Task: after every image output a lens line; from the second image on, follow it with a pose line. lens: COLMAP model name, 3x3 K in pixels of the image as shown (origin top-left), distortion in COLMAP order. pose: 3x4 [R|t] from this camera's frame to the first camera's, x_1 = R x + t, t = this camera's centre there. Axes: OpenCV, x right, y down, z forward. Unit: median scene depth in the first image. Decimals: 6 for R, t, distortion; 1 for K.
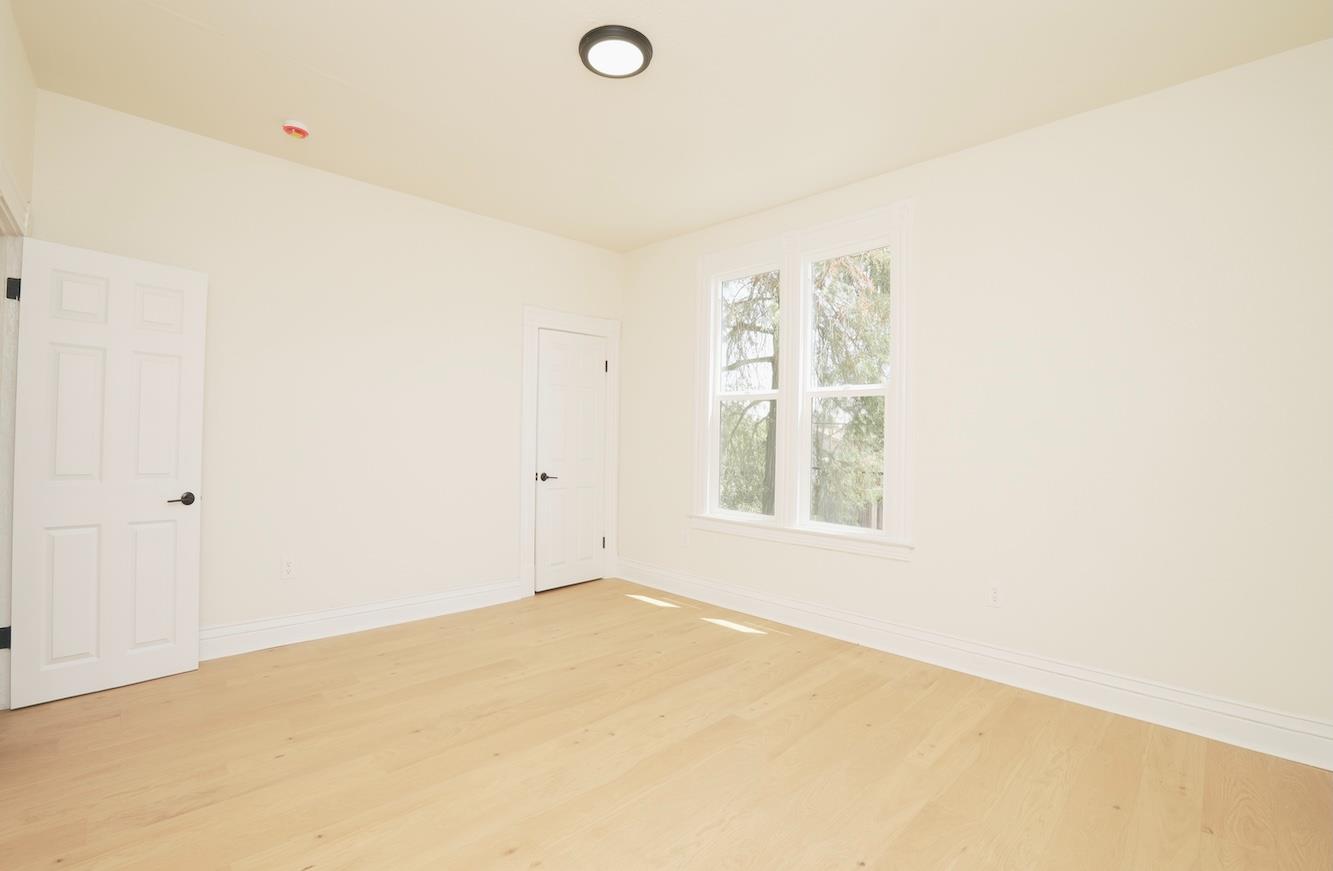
lens RADIAL K [[592.7, 0, 663.0], [0, 592.7, 437.1], [0, 0, 1]] dist [-0.003416, 0.000929]
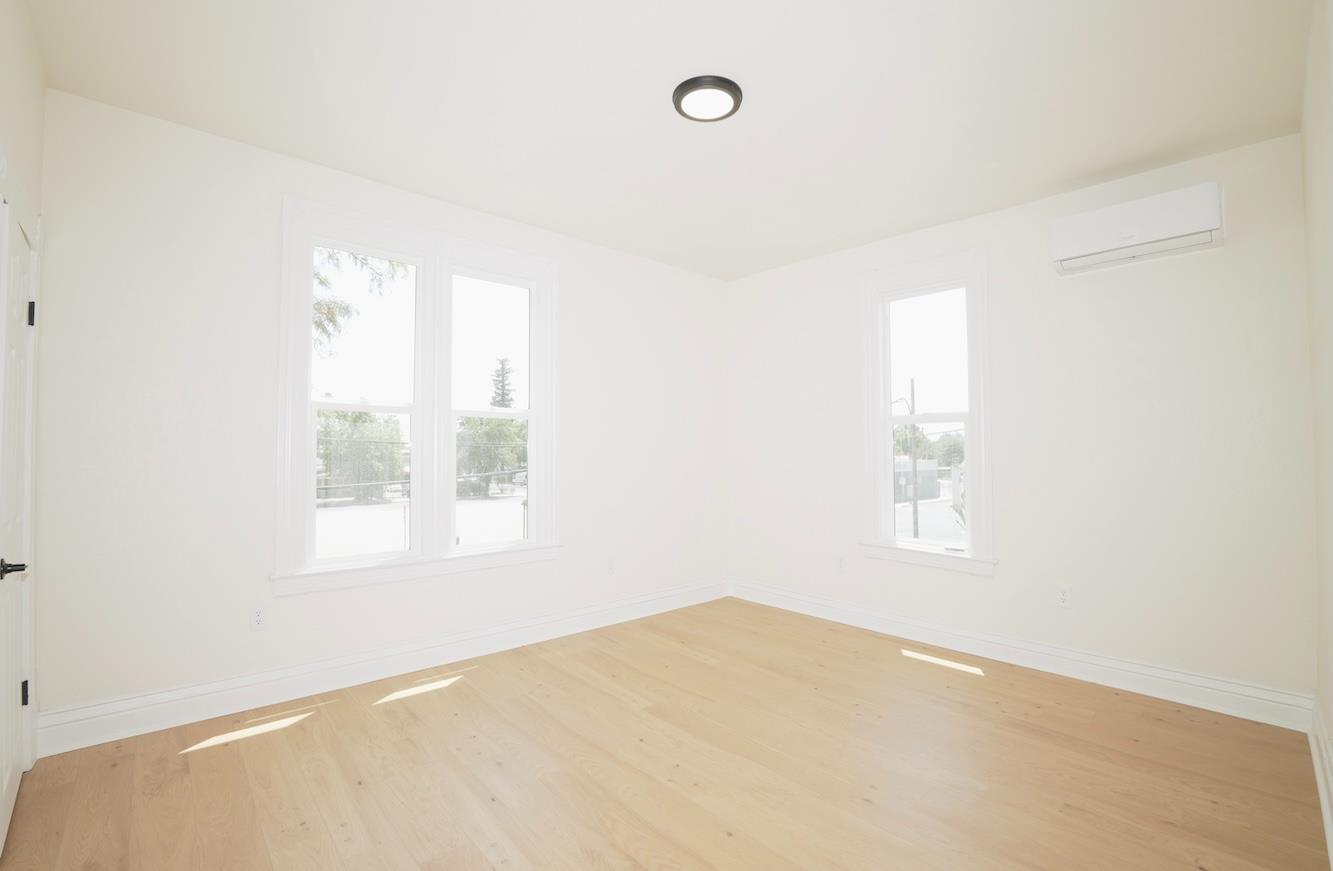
lens RADIAL K [[593.7, 0, 668.5], [0, 593.7, 445.6], [0, 0, 1]] dist [-0.002077, -0.000150]
pose [[0.016671, 0.015623, 0.999739, -0.697921], [-0.005778, 0.999863, -0.015529, 0.000667], [-0.999844, -0.005517, 0.016759, 0.669368]]
